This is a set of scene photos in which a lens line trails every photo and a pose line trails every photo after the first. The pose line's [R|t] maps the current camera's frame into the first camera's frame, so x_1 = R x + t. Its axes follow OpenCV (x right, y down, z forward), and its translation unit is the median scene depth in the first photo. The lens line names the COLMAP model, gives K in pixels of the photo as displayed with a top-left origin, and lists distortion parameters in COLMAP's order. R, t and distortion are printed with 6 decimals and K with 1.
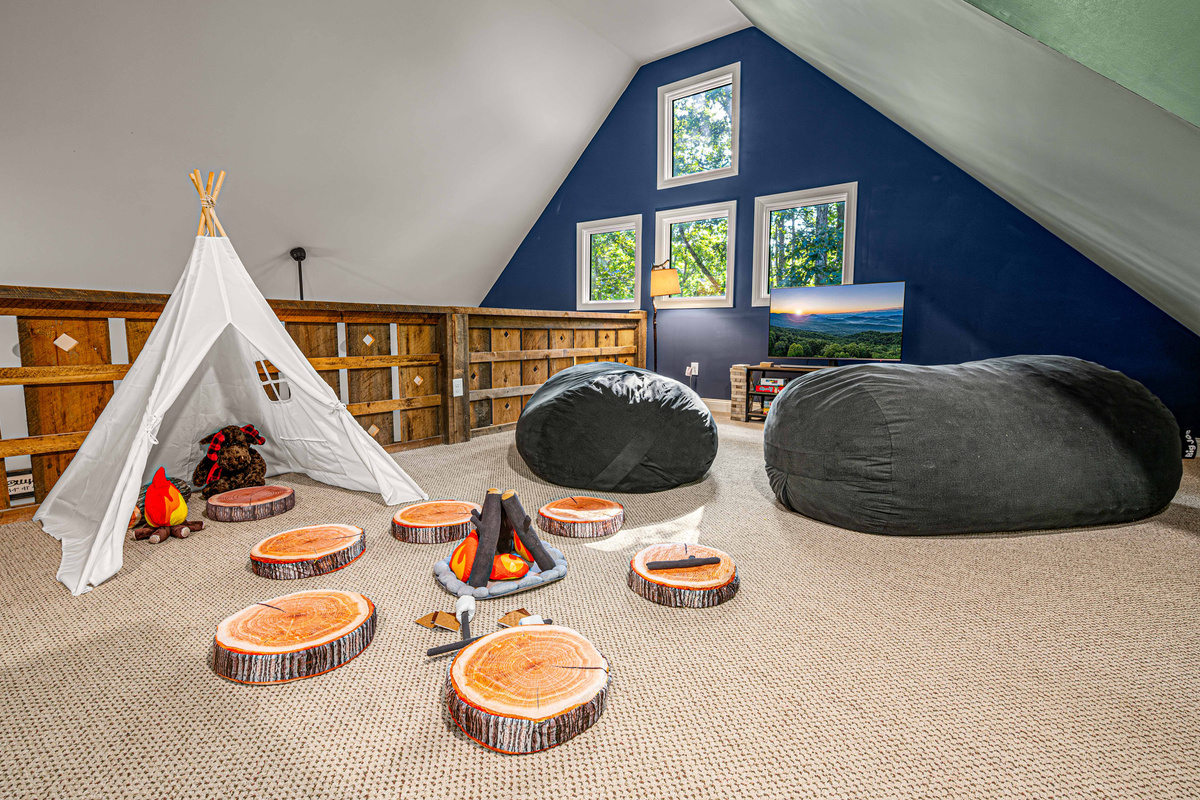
lens RADIAL K [[563.0, 0, 600.0], [0, 563.0, 400.0], [0, 0, 1]] dist [0.000709, 0.000064]
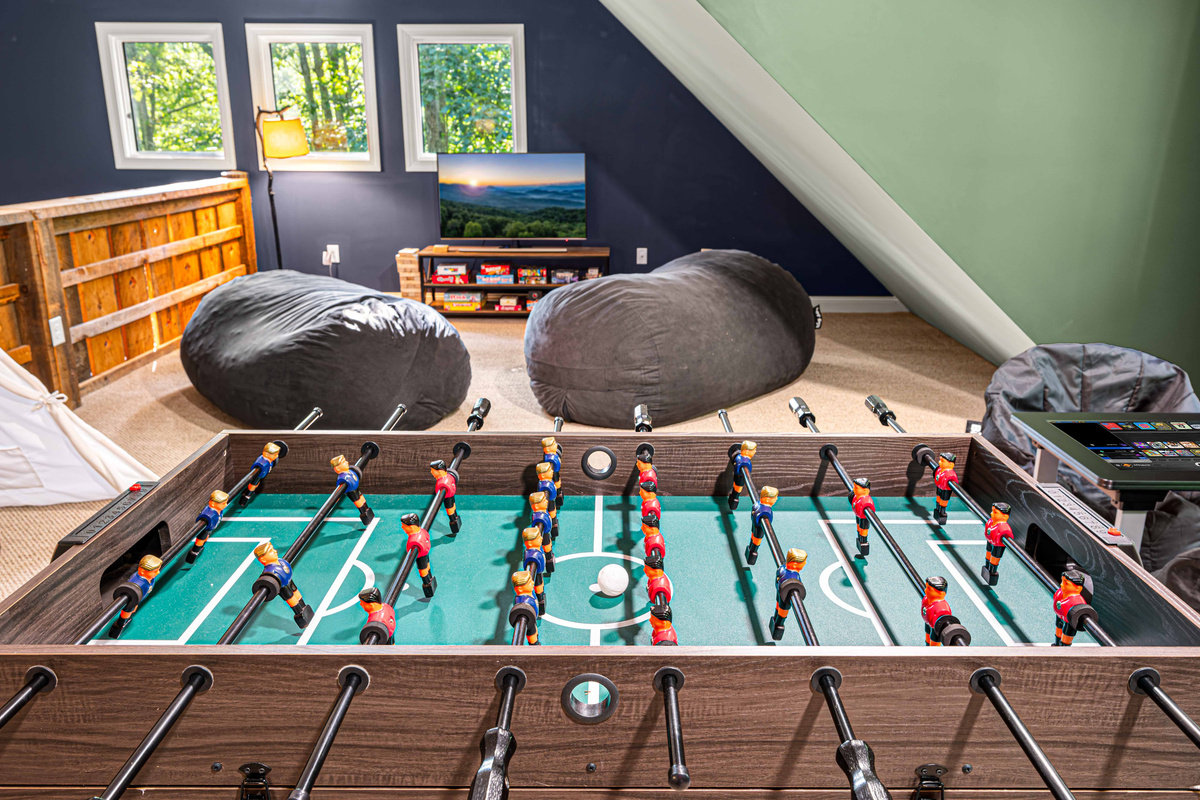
lens RADIAL K [[905.5, 0, 600.0], [0, 905.5, 400.0], [0, 0, 1]] dist [-0.003453, -0.001731]
pose [[0.801831, -0.172451, 0.572125, -0.348907], [0.066979, 0.977355, 0.200726, -0.109741], [-0.593785, -0.122628, 0.795224, -0.233693]]
